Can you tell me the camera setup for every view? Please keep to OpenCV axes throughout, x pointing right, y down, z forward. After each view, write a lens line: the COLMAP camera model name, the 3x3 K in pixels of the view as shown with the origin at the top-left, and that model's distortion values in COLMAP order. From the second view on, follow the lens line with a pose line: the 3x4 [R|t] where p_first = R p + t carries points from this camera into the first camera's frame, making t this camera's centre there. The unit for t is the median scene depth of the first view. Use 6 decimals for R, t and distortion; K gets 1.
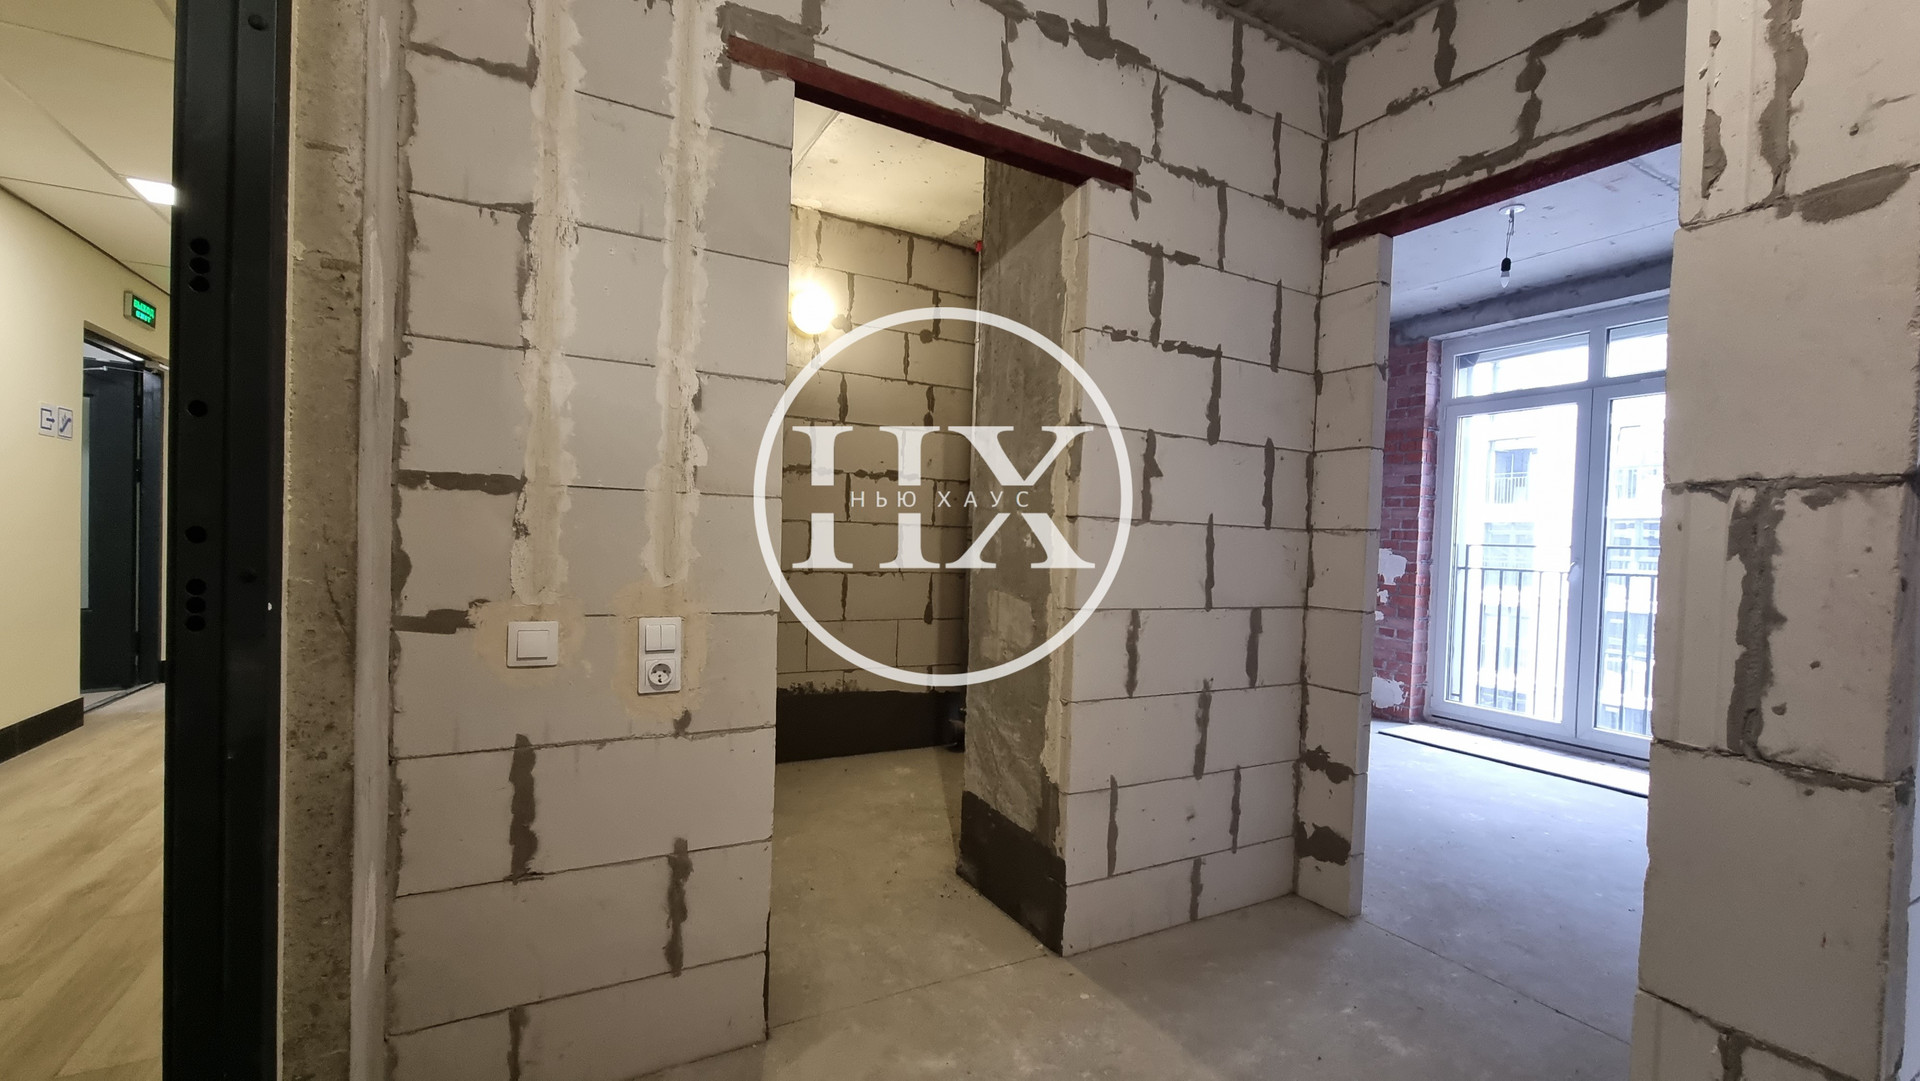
lens RADIAL K [[797.4, 0, 957.2], [0, 797.4, 552.1], [0, 0, 1]] dist [-0.007865, 0.000106]
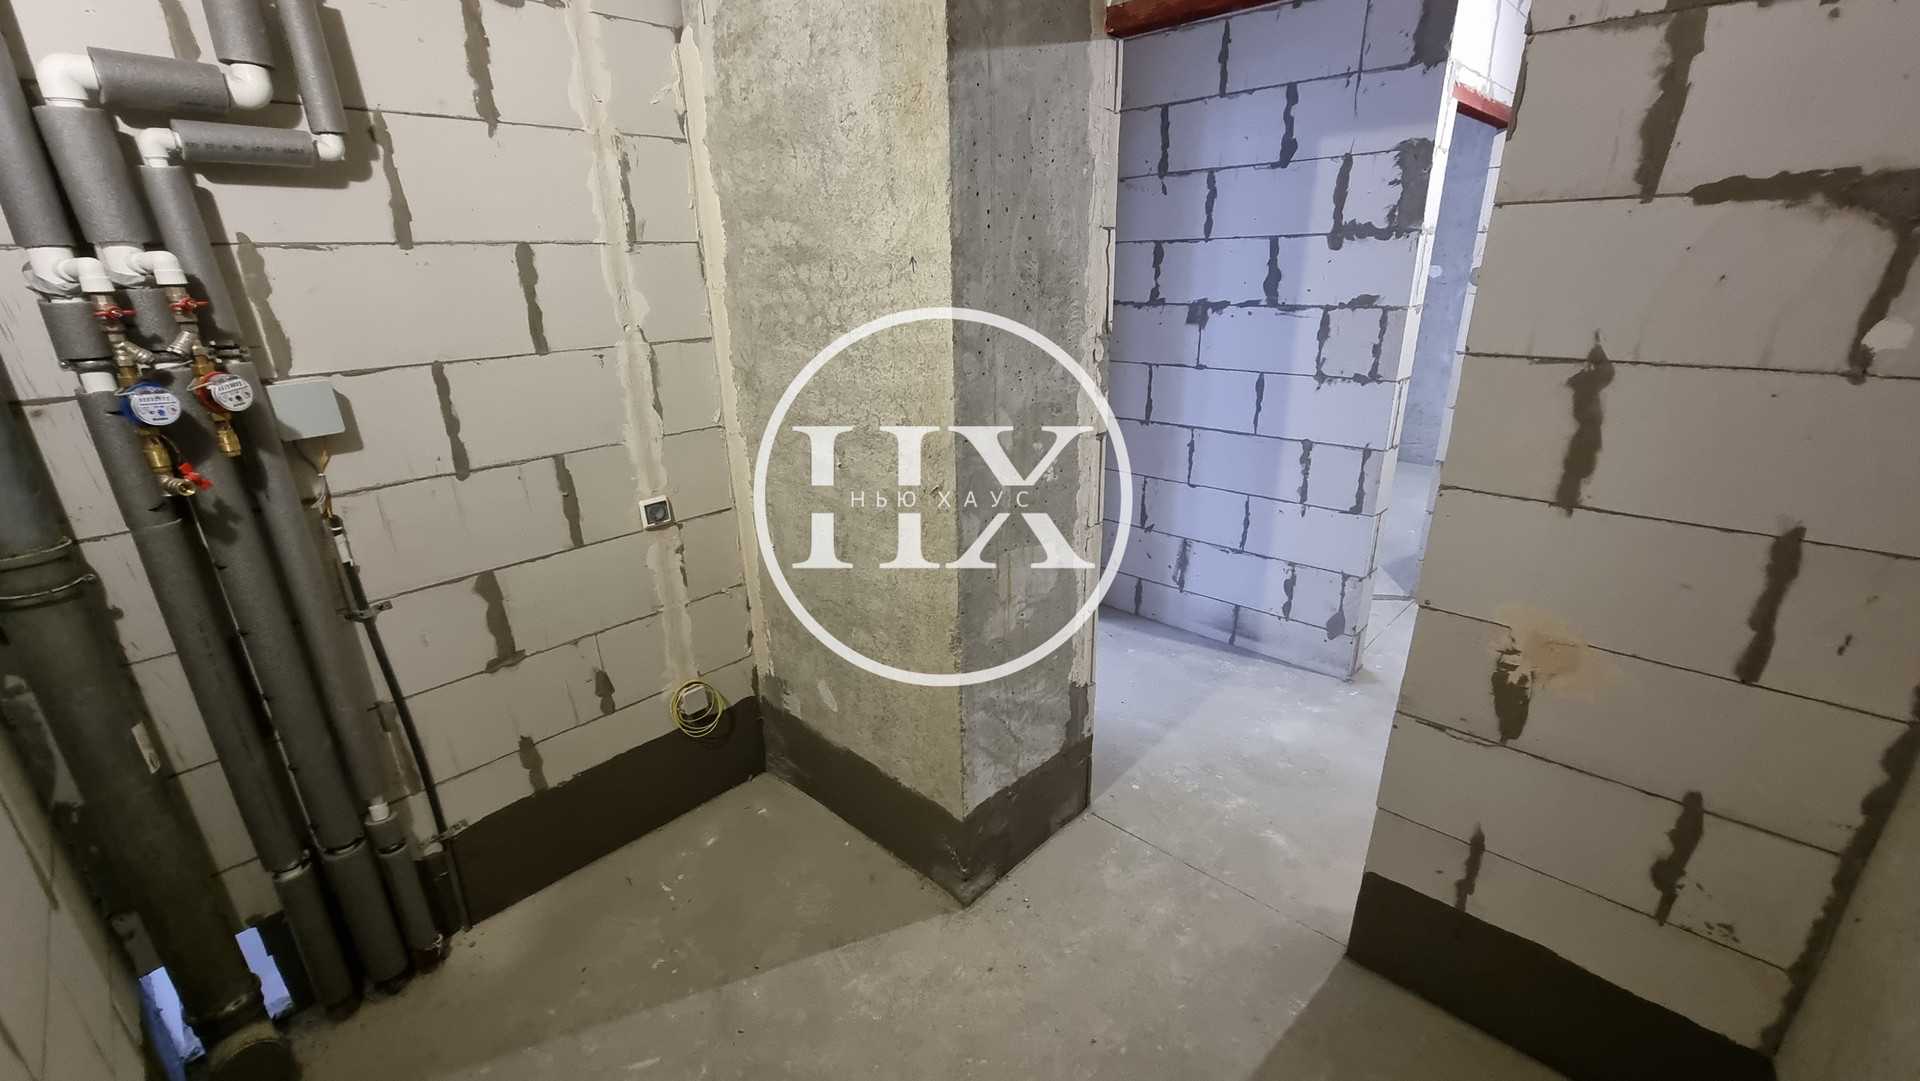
lens RADIAL K [[797.4, 0, 954.8], [0, 797.4, 553.4], [0, 0, 1]] dist [-0.007865, 0.000106]
pose [[-0.299859, -0.351942, 0.886691, -0.376287], [0.033176, 0.925052, 0.378388, -0.148007], [-0.953407, 0.142879, -0.265709, 0.759181]]
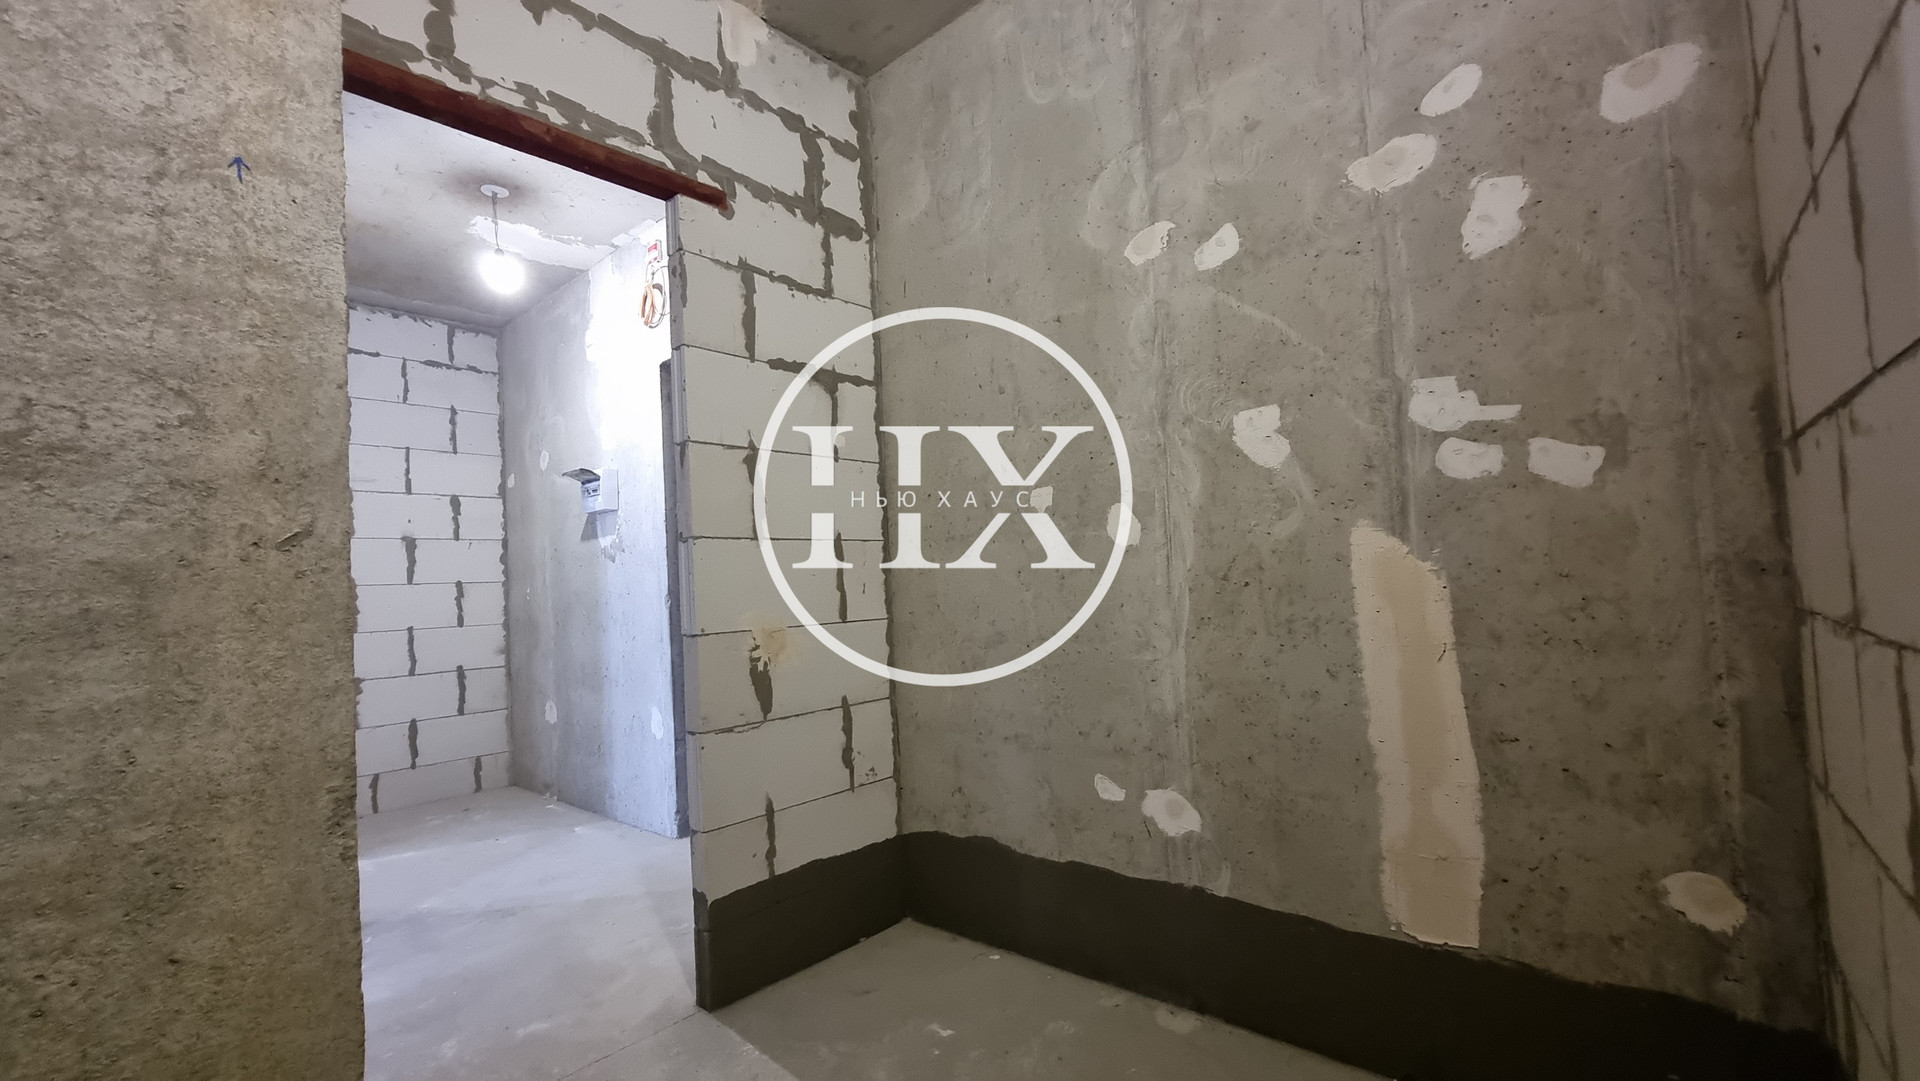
lens RADIAL K [[797.4, 0, 962.9], [0, 797.4, 558.3], [0, 0, 1]] dist [-0.007865, 0.000106]
pose [[-0.935980, 0.003425, -0.352037, -0.086146], [0.015327, 0.999401, -0.031027, 0.002016], [0.351720, -0.034437, -0.935472, 0.960103]]
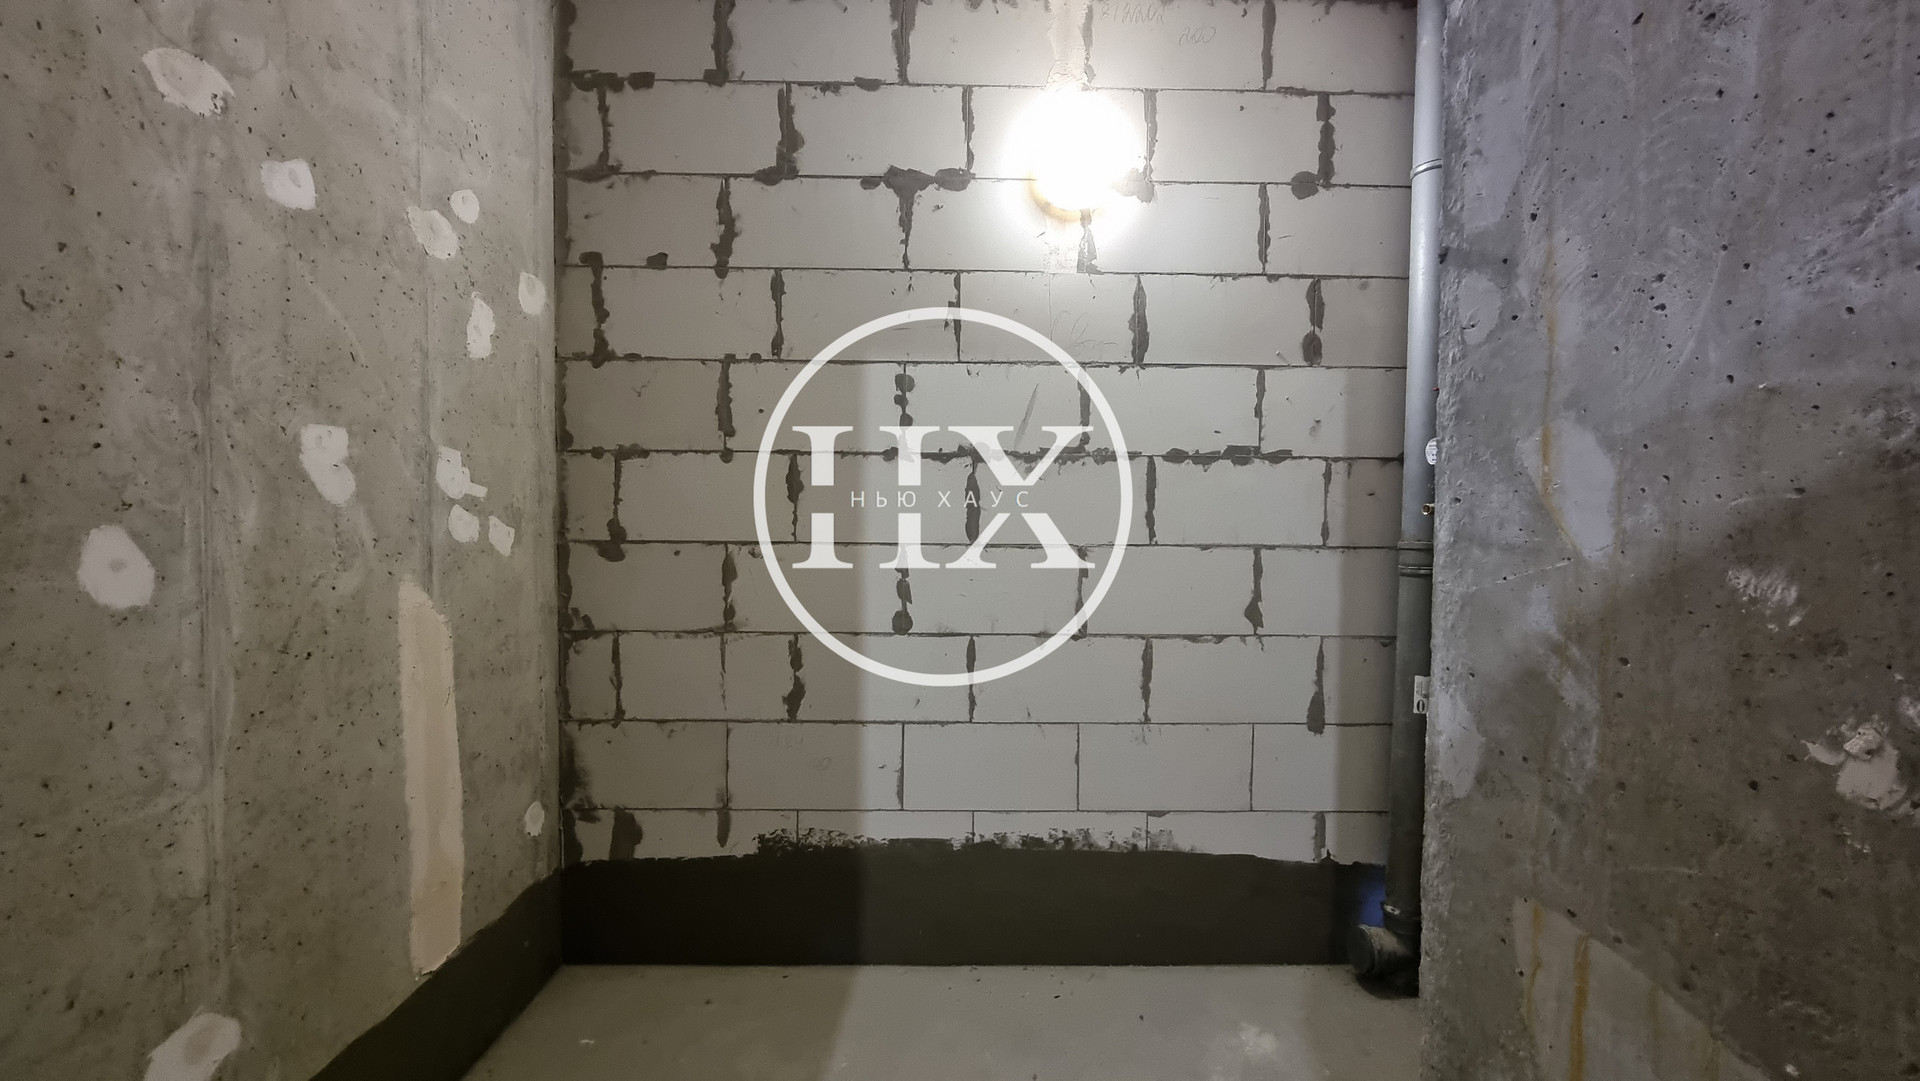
lens RADIAL K [[797.4, 0, 946.8], [0, 797.4, 553.2], [0, 0, 1]] dist [-0.007865, 0.000106]
pose [[0.881114, -0.009226, -0.472814, -0.001634], [0.010577, 0.999944, 0.000199, -0.033719], [0.472786, -0.005176, 0.881162, 0.448569]]
